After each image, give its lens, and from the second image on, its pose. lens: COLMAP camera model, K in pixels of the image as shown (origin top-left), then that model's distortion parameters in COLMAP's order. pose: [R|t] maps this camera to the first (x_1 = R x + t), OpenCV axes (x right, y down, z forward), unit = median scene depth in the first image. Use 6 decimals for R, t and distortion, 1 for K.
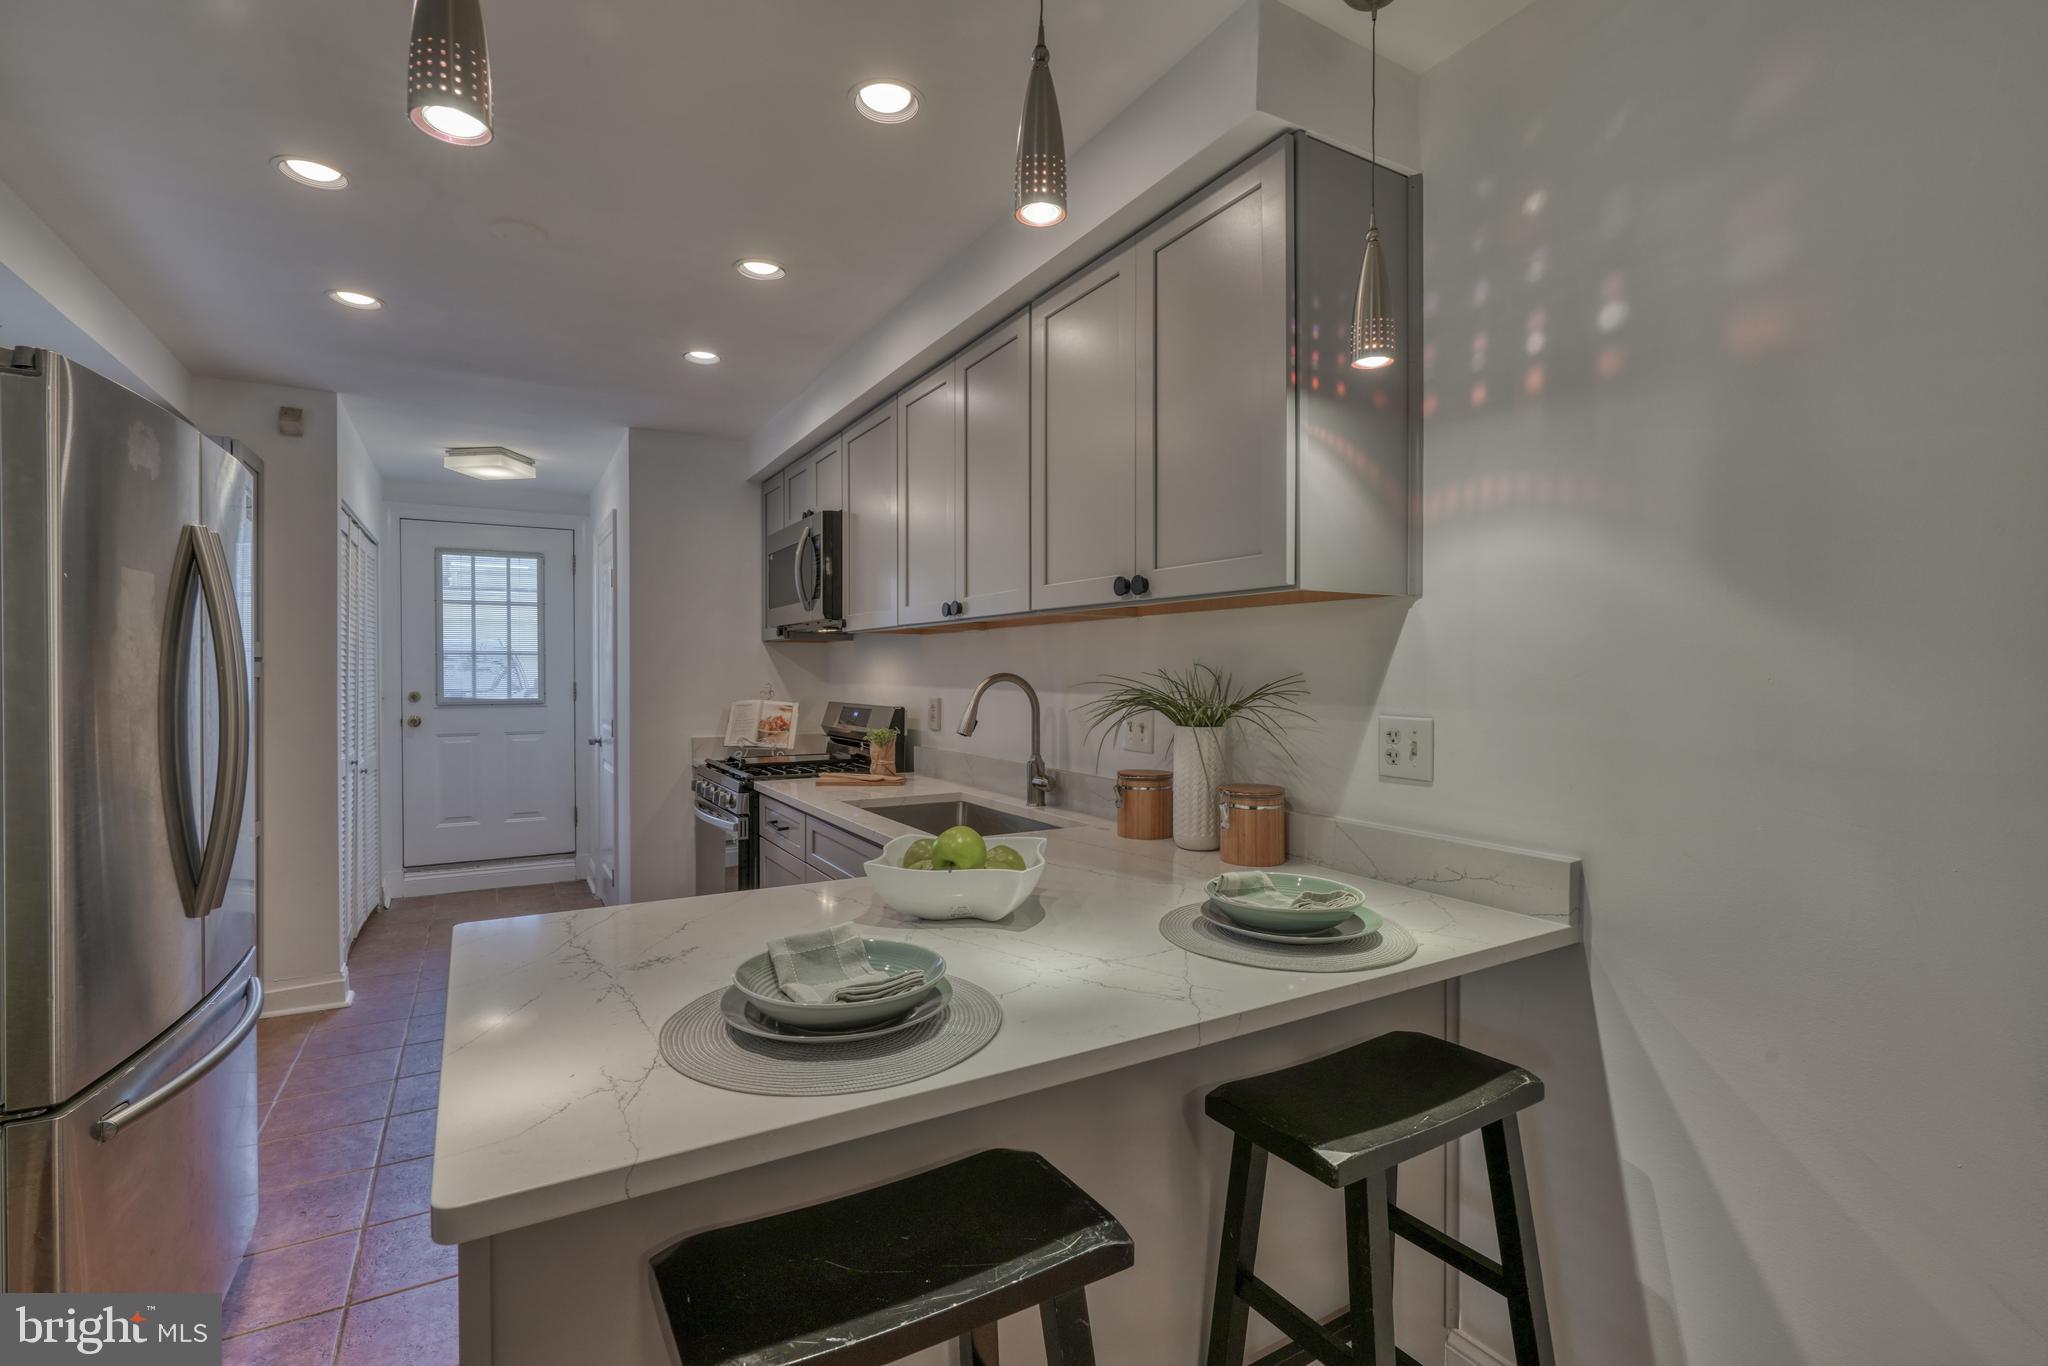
lens RADIAL K [[919.2, 0, 1013.6], [0, 919.2, 683.1], [0, 0, 1]] dist [-0.009106, 0.001114]
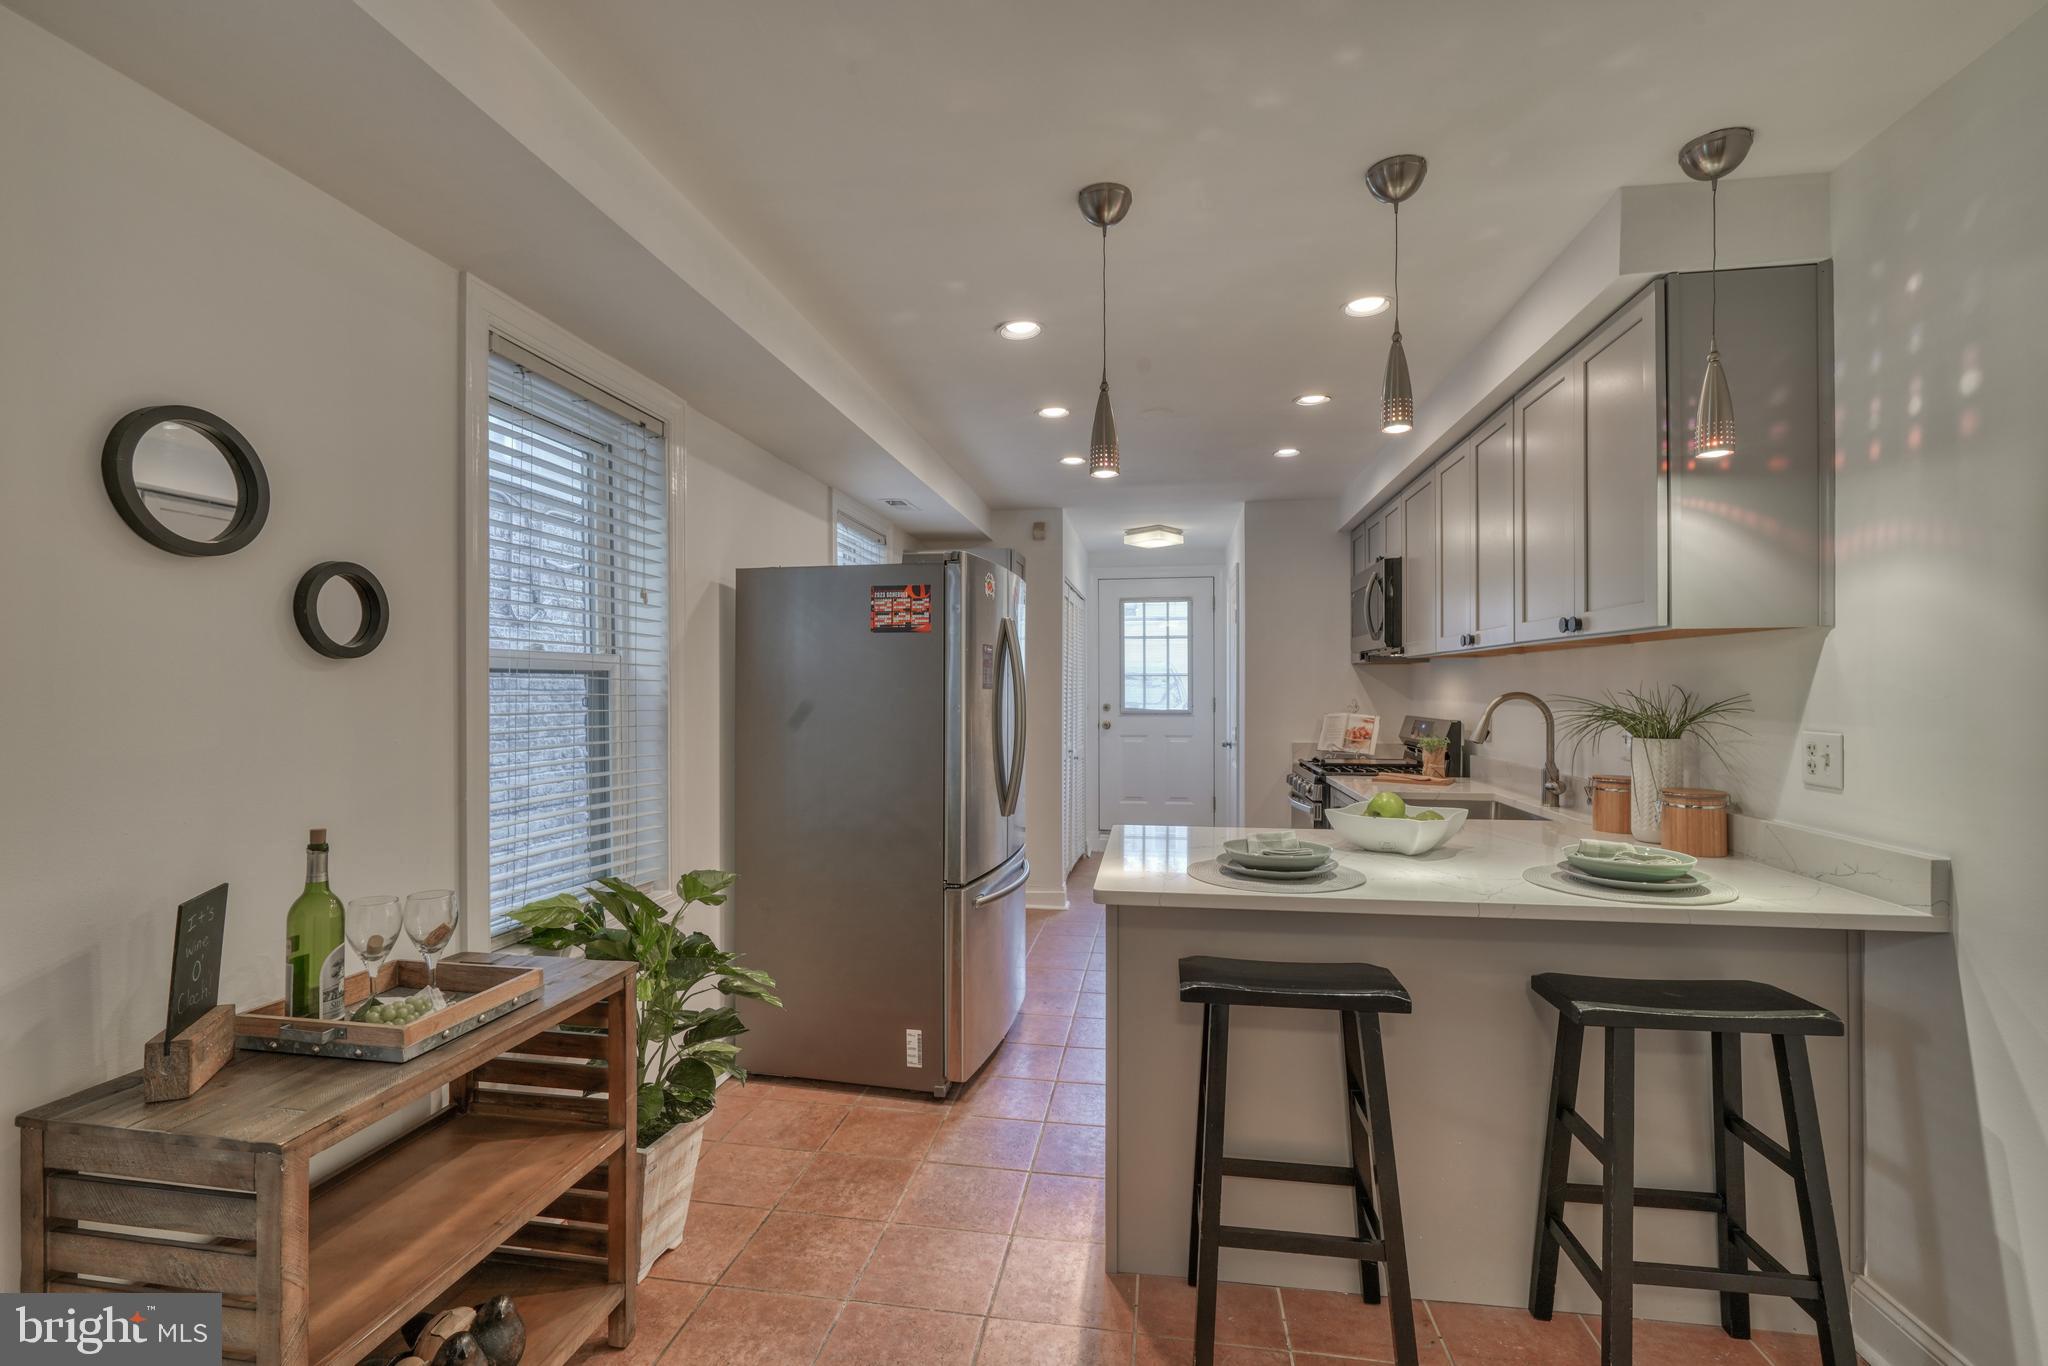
lens RADIAL K [[919.2, 0, 1013.6], [0, 919.2, 683.1], [0, 0, 1]] dist [-0.009106, 0.001114]
pose [[0.773724, -0.004882, -0.633504, 0.239157], [-0.005667, 0.999877, -0.014626, -0.001446], [0.633498, 0.014907, 0.773601, -0.334881]]
